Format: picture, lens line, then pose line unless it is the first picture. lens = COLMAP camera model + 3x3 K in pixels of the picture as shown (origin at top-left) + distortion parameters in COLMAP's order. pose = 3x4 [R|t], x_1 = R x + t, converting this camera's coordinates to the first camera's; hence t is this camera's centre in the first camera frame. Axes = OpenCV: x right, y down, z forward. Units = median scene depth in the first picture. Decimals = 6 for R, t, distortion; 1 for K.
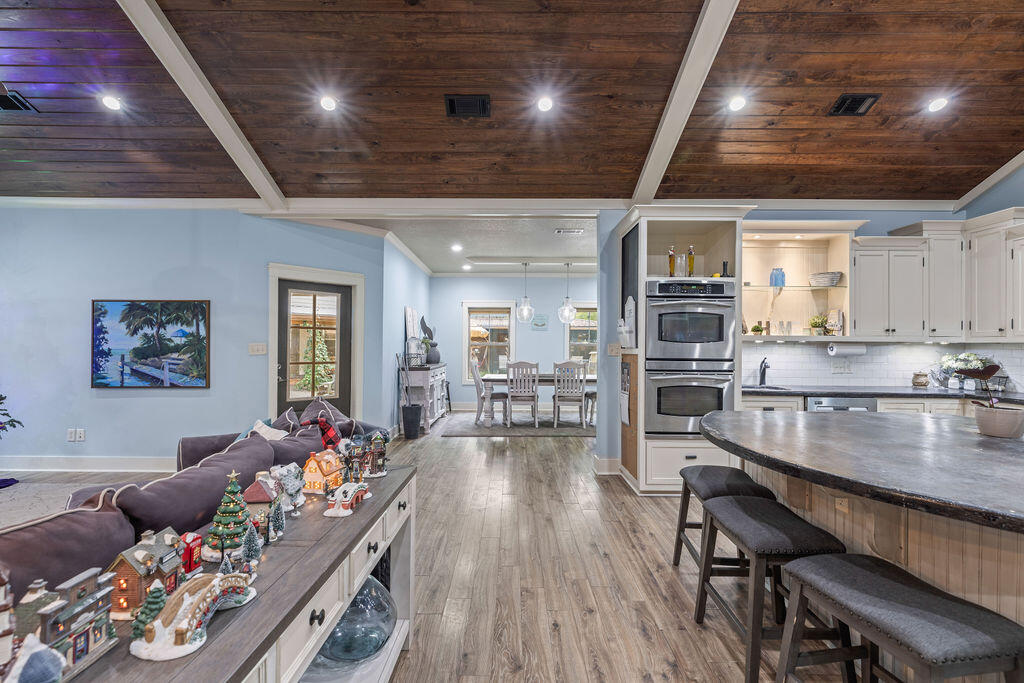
lens RADIAL K [[458.4, 0, 508.8], [0, 458.4, 340.6], [0, 0, 1]] dist [0.007074, -0.001078]
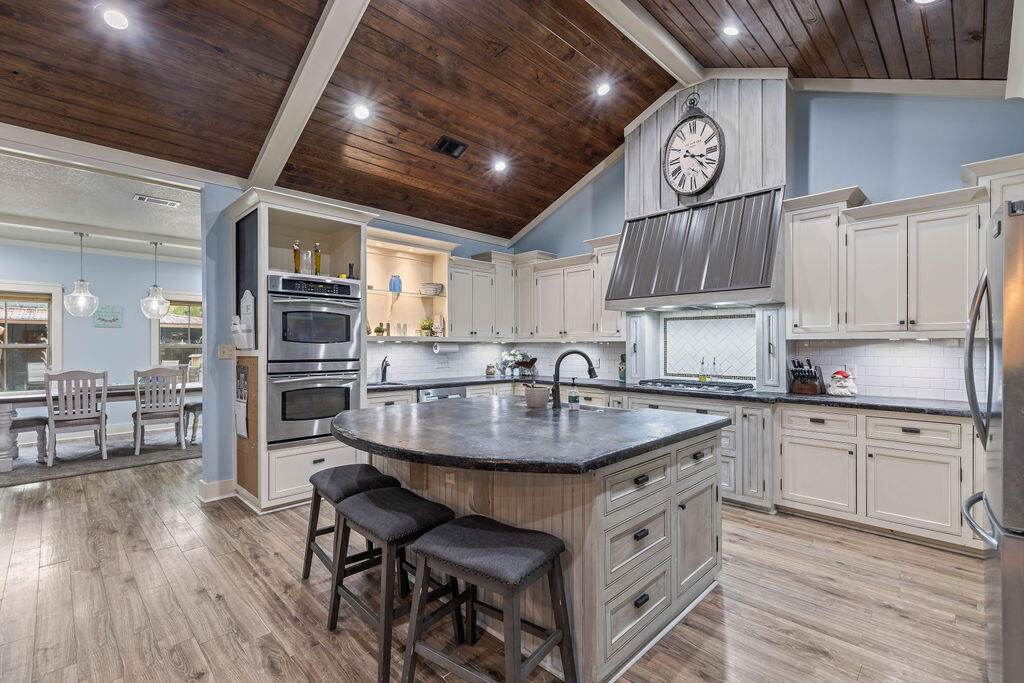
lens RADIAL K [[458.4, 0, 512.1], [0, 458.4, 346.1], [0, 0, 1]] dist [0.007074, -0.001078]
pose [[0.704021, -0.008080, 0.710133, -0.003513], [0.000155, 0.999937, 0.011224, 0.000035], [-0.710179, -0.007791, 0.703978, 0.025330]]
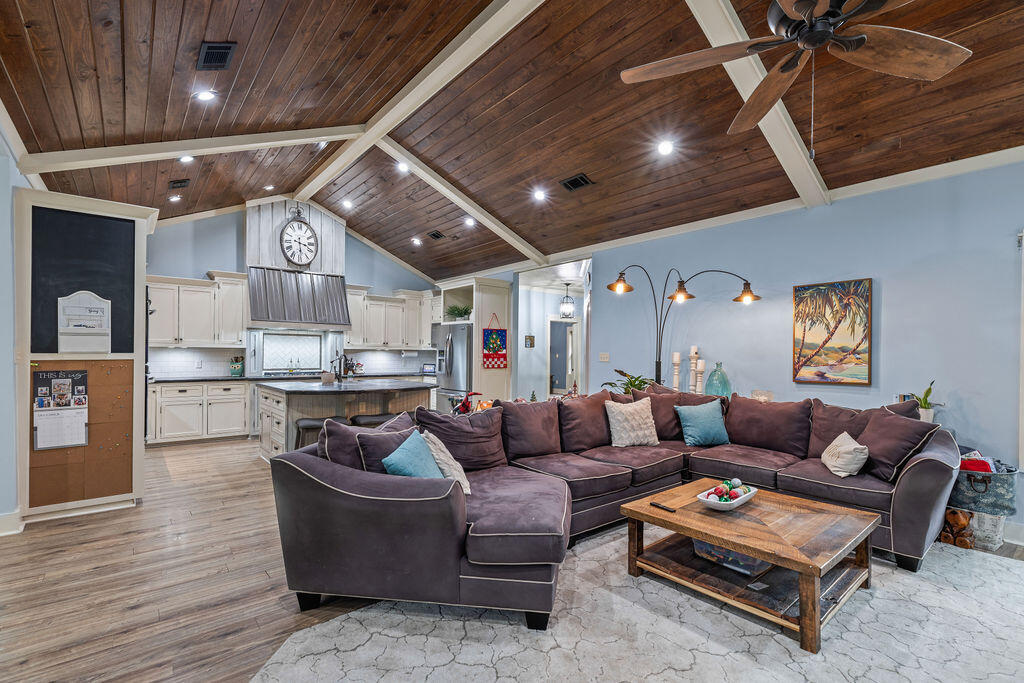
lens RADIAL K [[458.4, 0, 518.9], [0, 458.4, 350.8], [0, 0, 1]] dist [0.007074, -0.001078]
pose [[-0.643306, -0.008747, 0.765559, -0.986006], [-0.019839, 0.999789, -0.005248, 0.001028], [-0.765352, -0.018564, -0.643344, 1.028580]]
